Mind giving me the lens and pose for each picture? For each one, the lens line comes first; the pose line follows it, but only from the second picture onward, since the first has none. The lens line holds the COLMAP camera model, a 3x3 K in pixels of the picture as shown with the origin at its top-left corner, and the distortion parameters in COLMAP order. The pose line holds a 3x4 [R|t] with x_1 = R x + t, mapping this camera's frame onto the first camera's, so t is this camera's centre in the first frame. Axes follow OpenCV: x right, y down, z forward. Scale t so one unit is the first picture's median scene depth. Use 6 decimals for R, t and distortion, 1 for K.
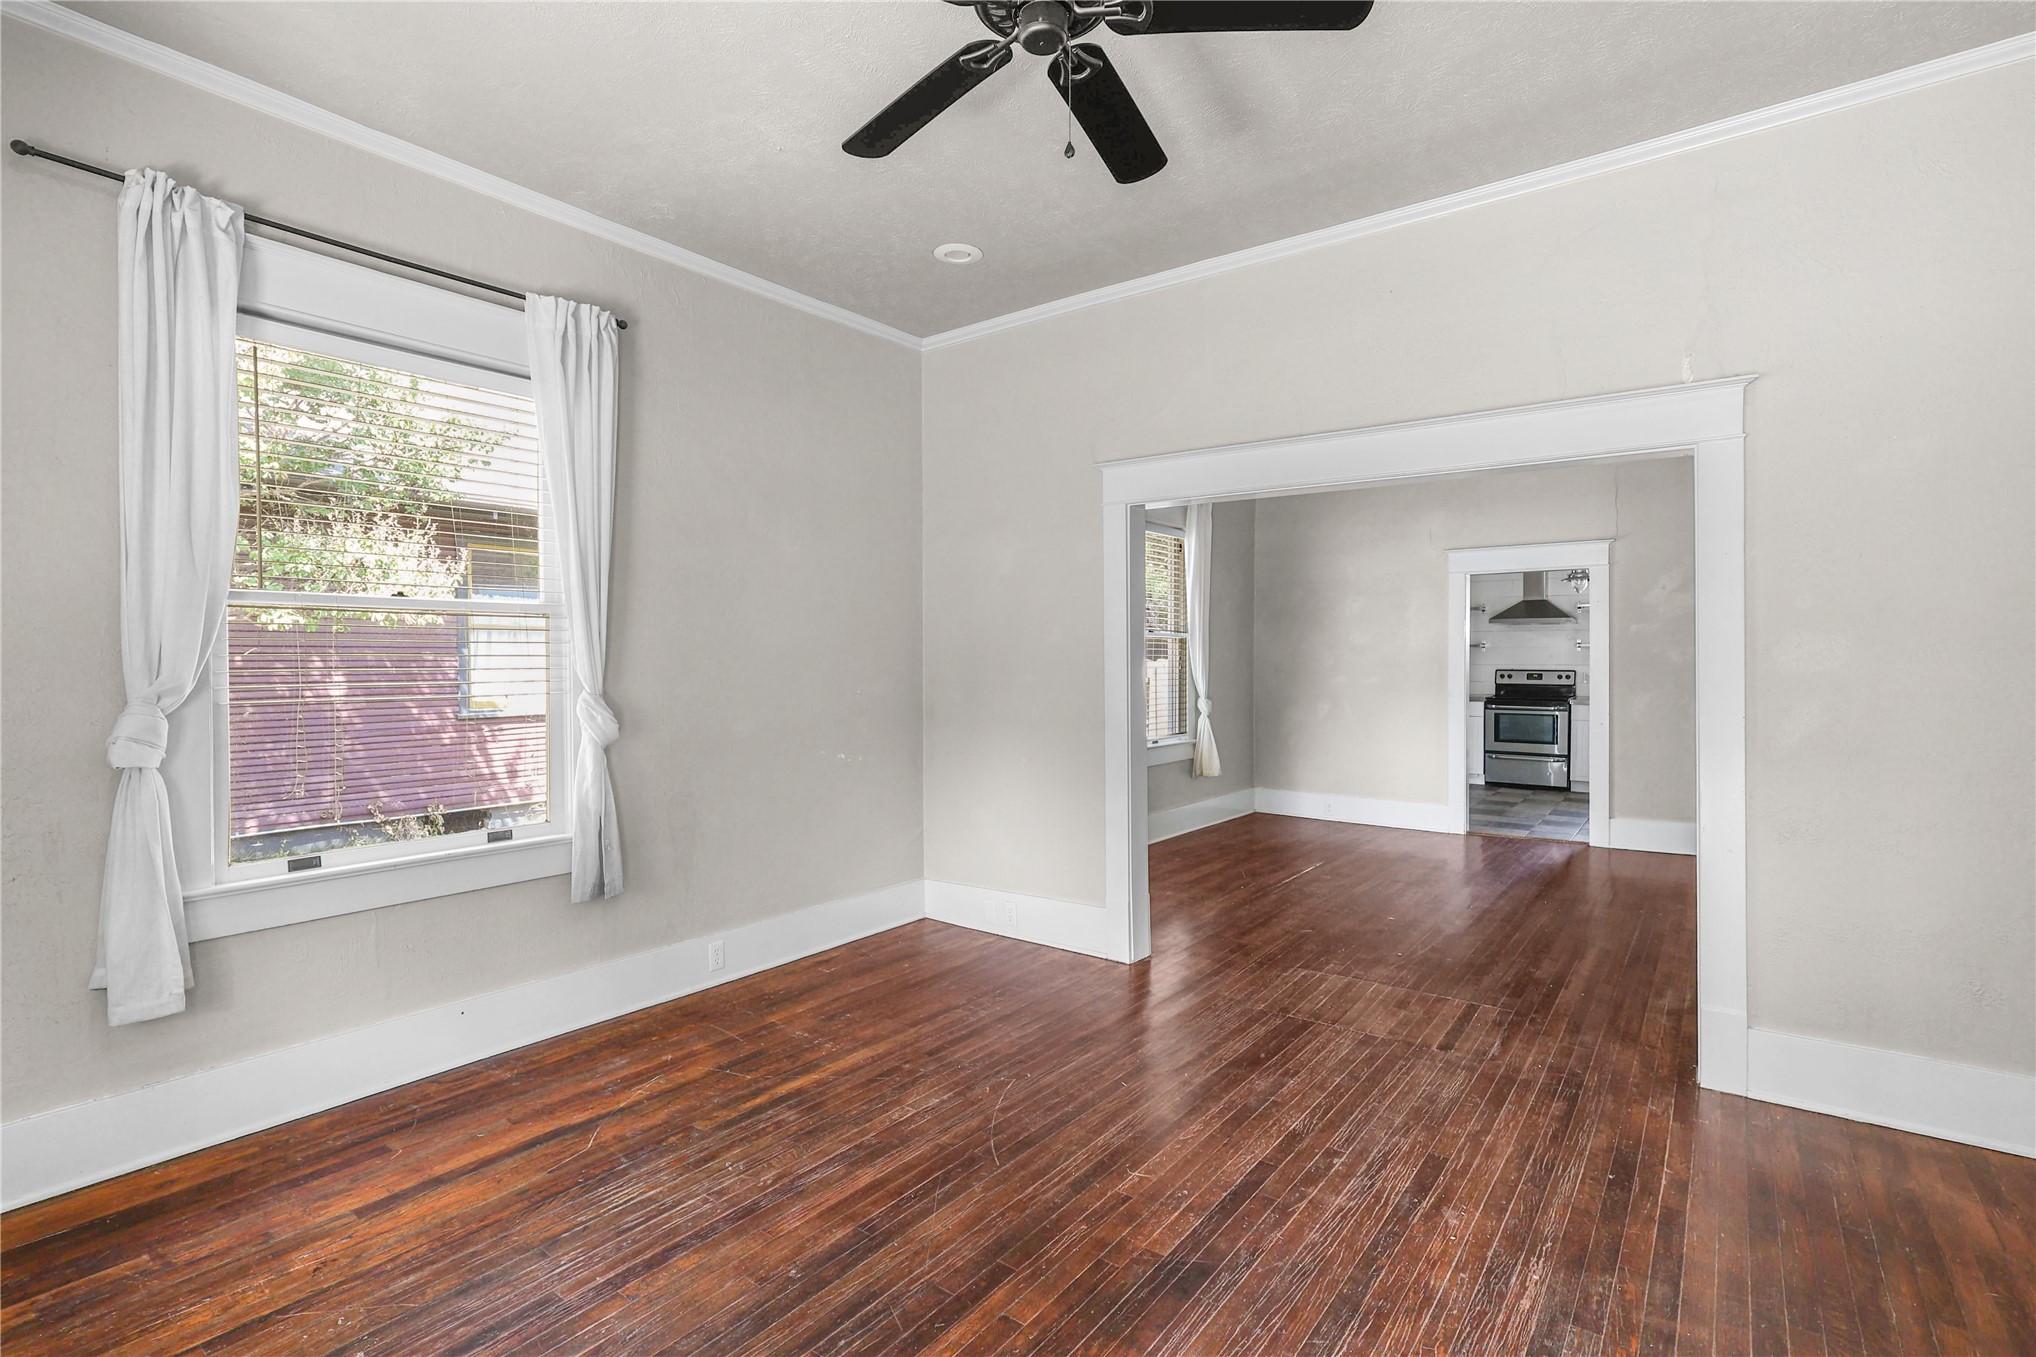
lens RADIAL K [[952.6, 0, 1020.0], [0, 952.6, 672.5], [0, 0, 1]] dist [-0.000166, 0.001151]
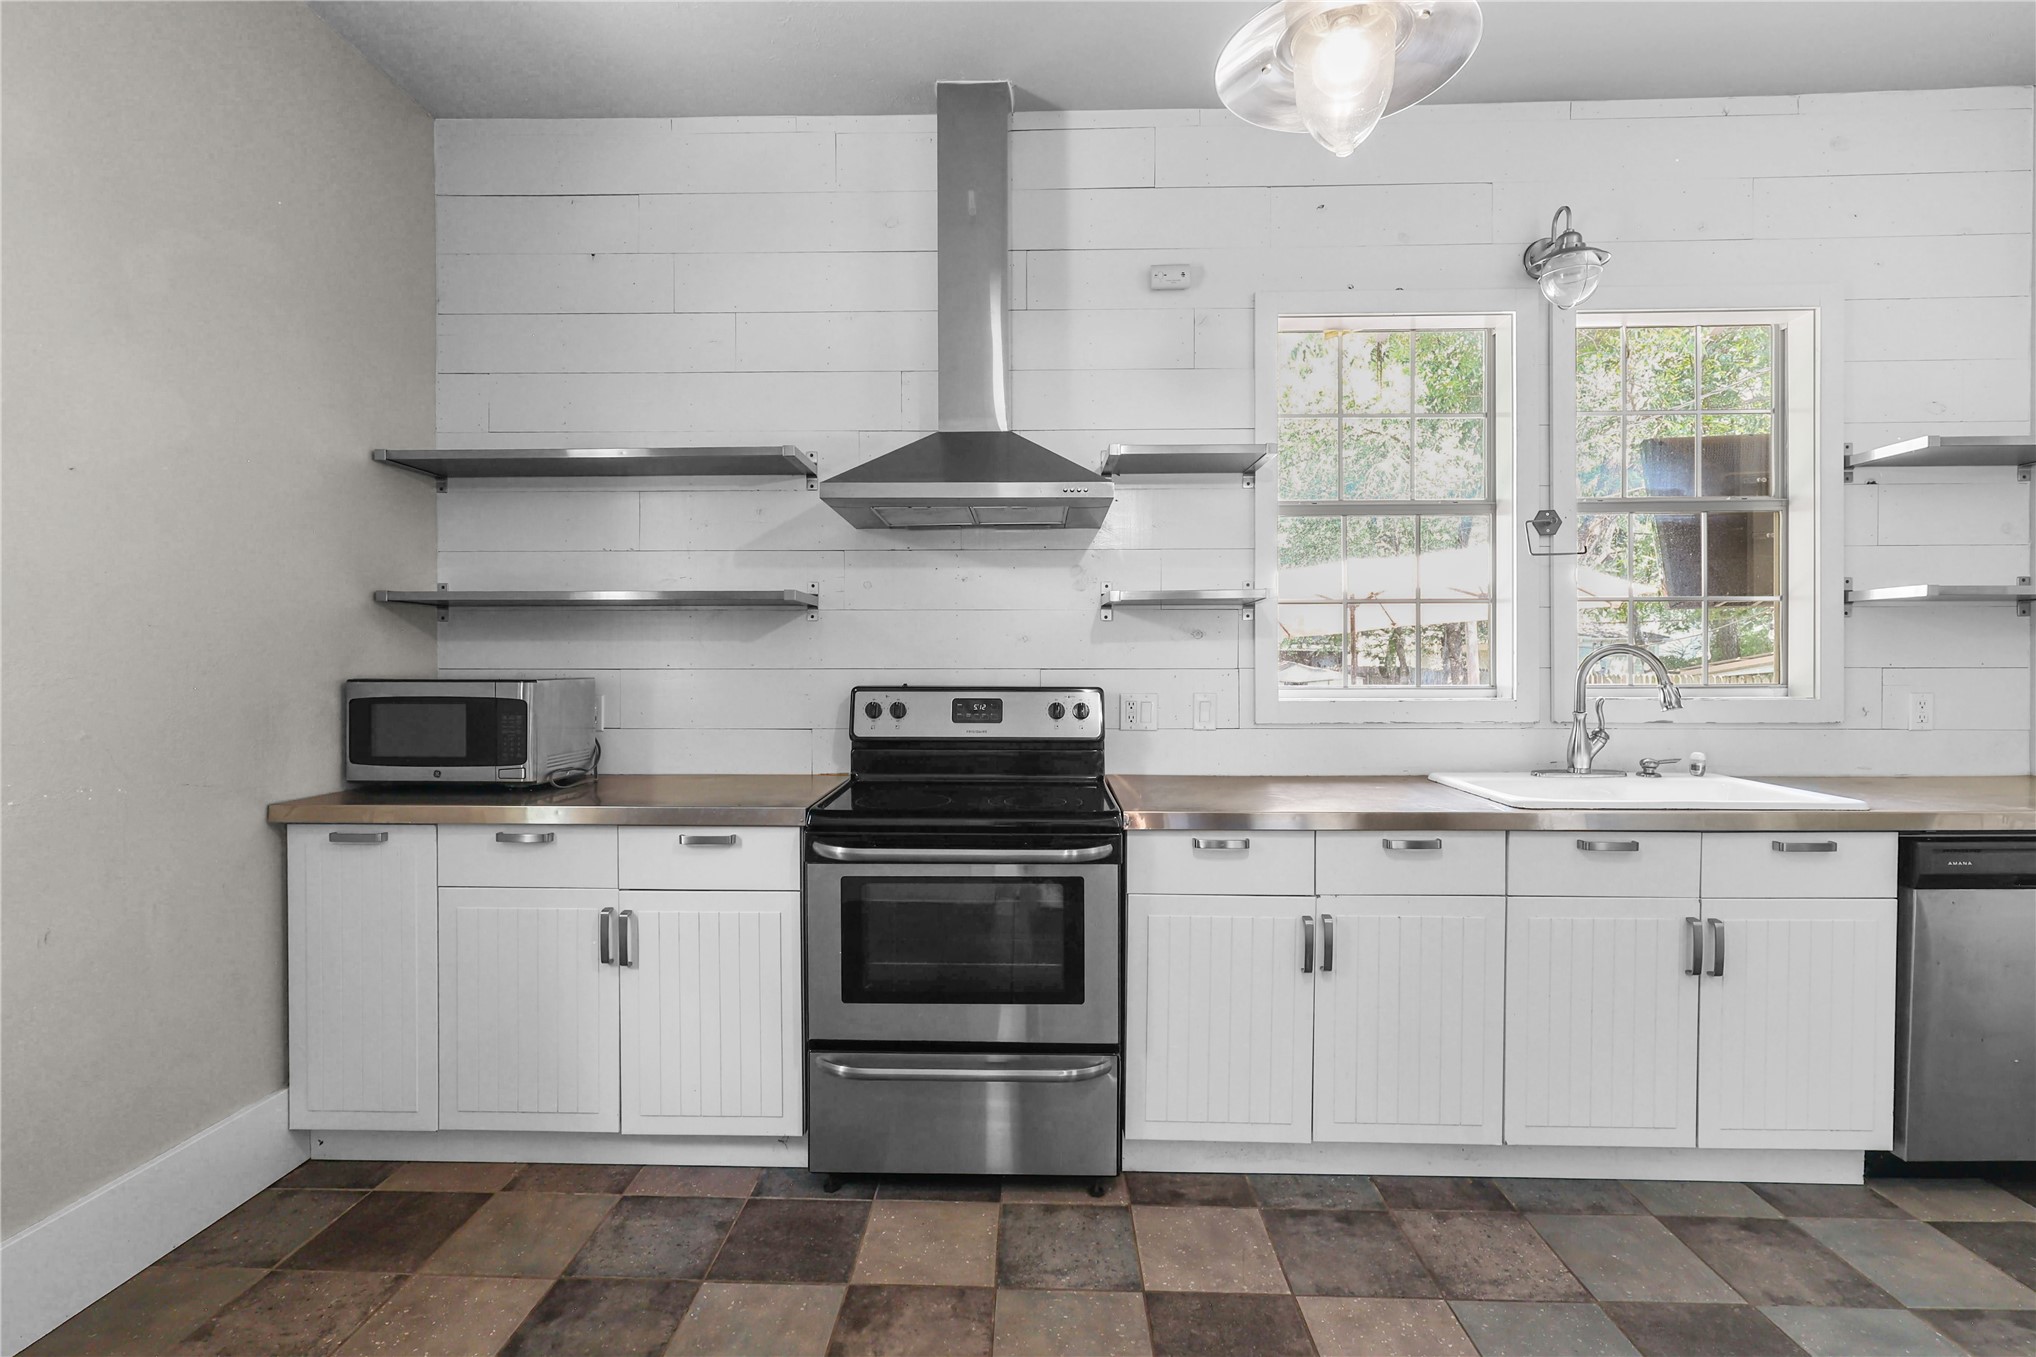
lens RADIAL K [[952.6, 0, 1003.8], [0, 952.6, 676.2], [0, 0, 1]] dist [-0.000166, 0.001151]
pose [[0.823016, -0.004137, 0.568003, 1.081633], [0.008194, 0.999956, -0.004590, -0.012339], [-0.567959, 0.008432, 0.823014, 2.135291]]
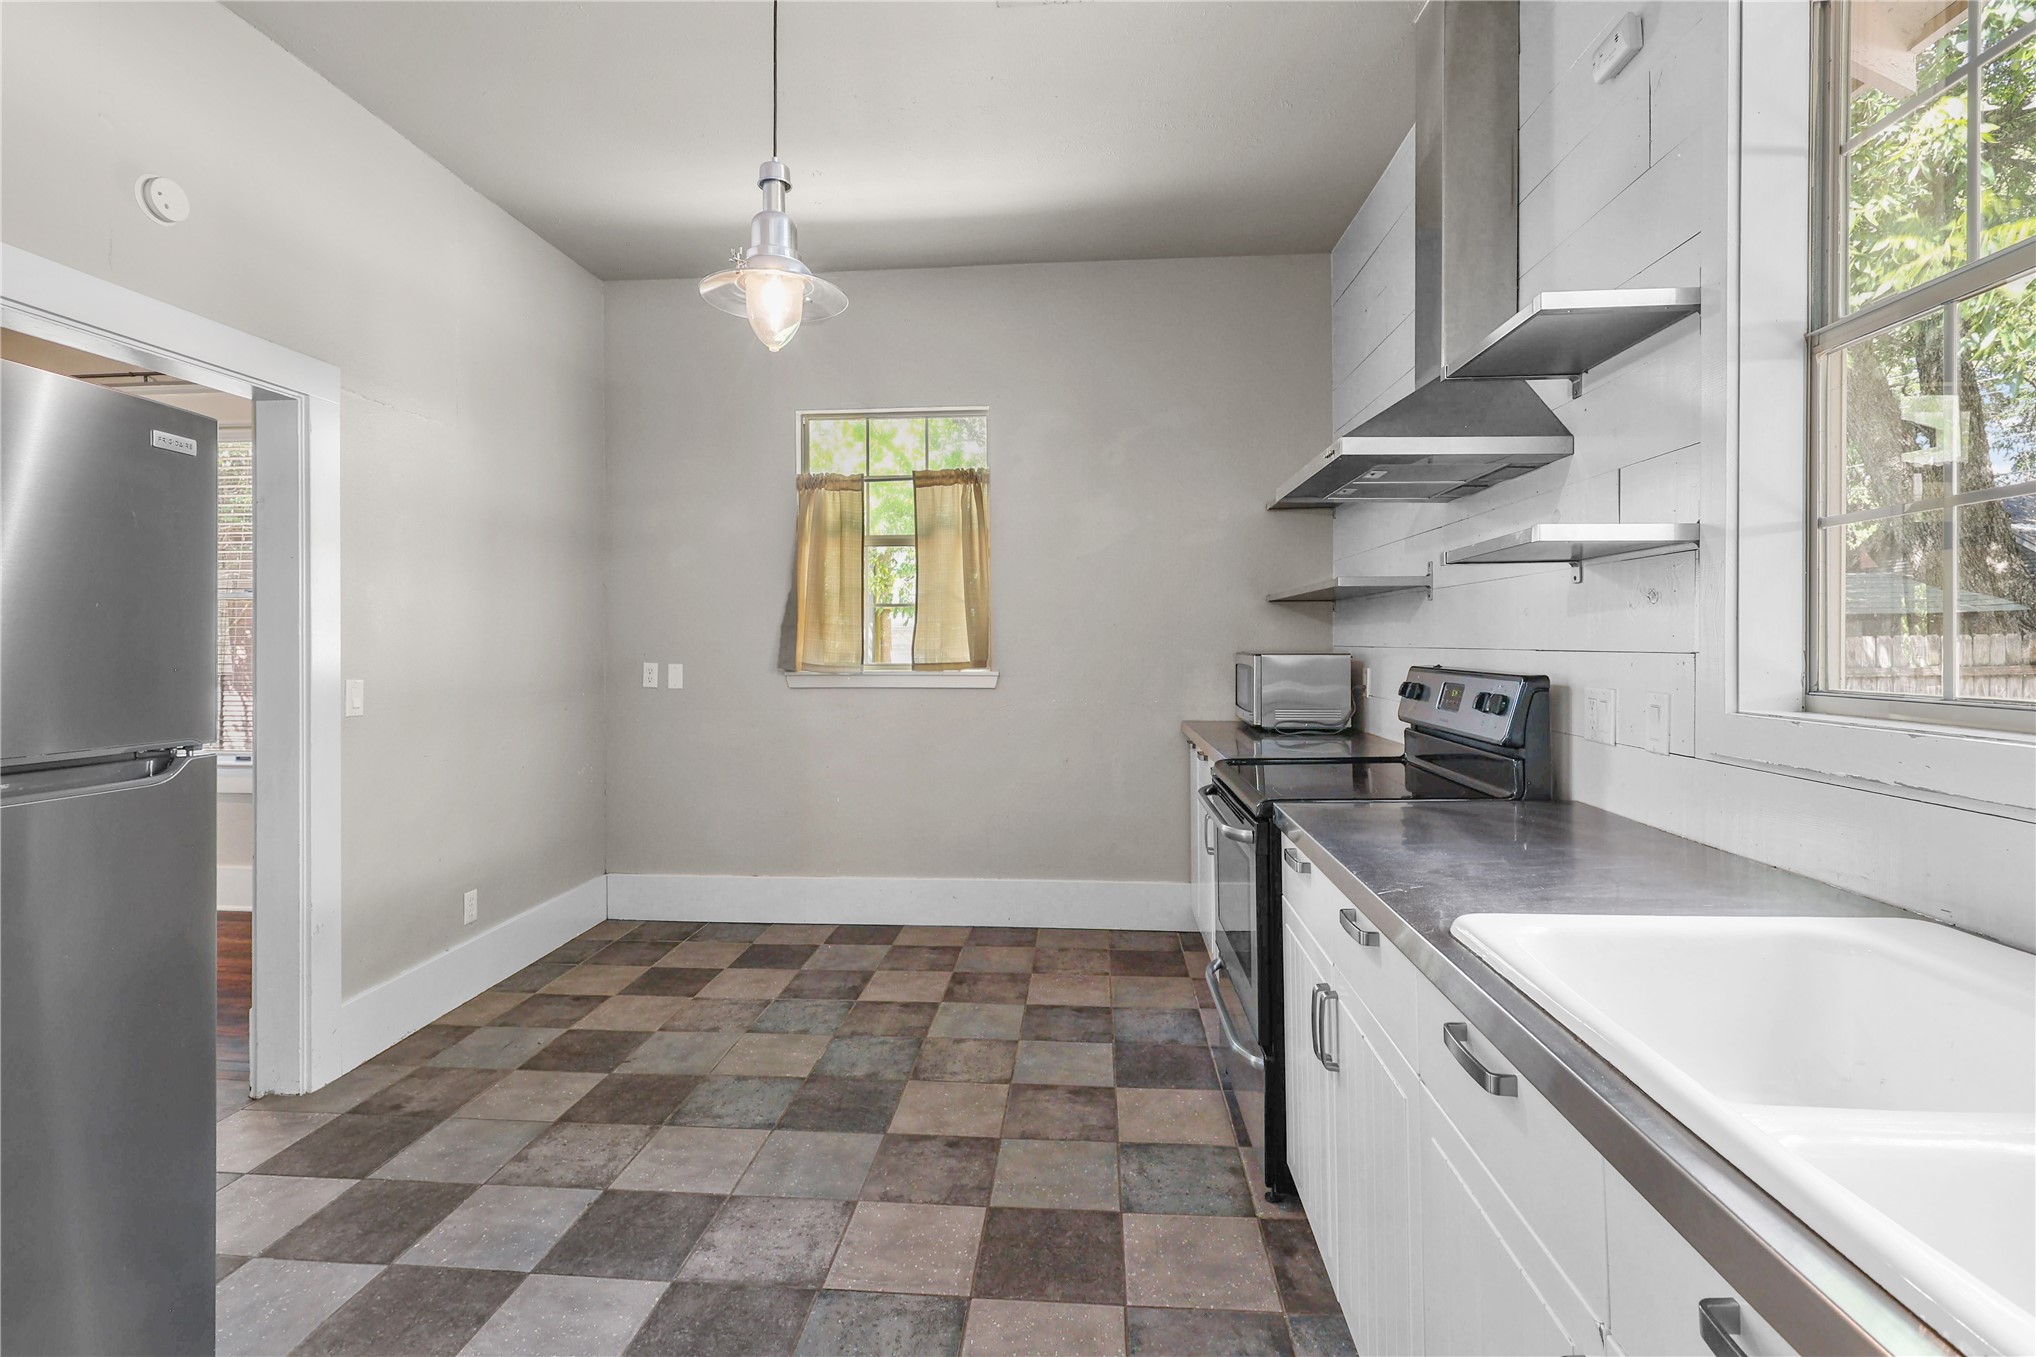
lens RADIAL K [[952.6, 0, 1009.0], [0, 952.6, 666.2], [0, 0, 1]] dist [-0.000166, 0.001151]
pose [[0.519436, 0.020983, -0.854251, 1.918710], [-0.008005, 0.999774, 0.019689, -0.020891], [0.854472, -0.003389, 0.519487, 2.166279]]
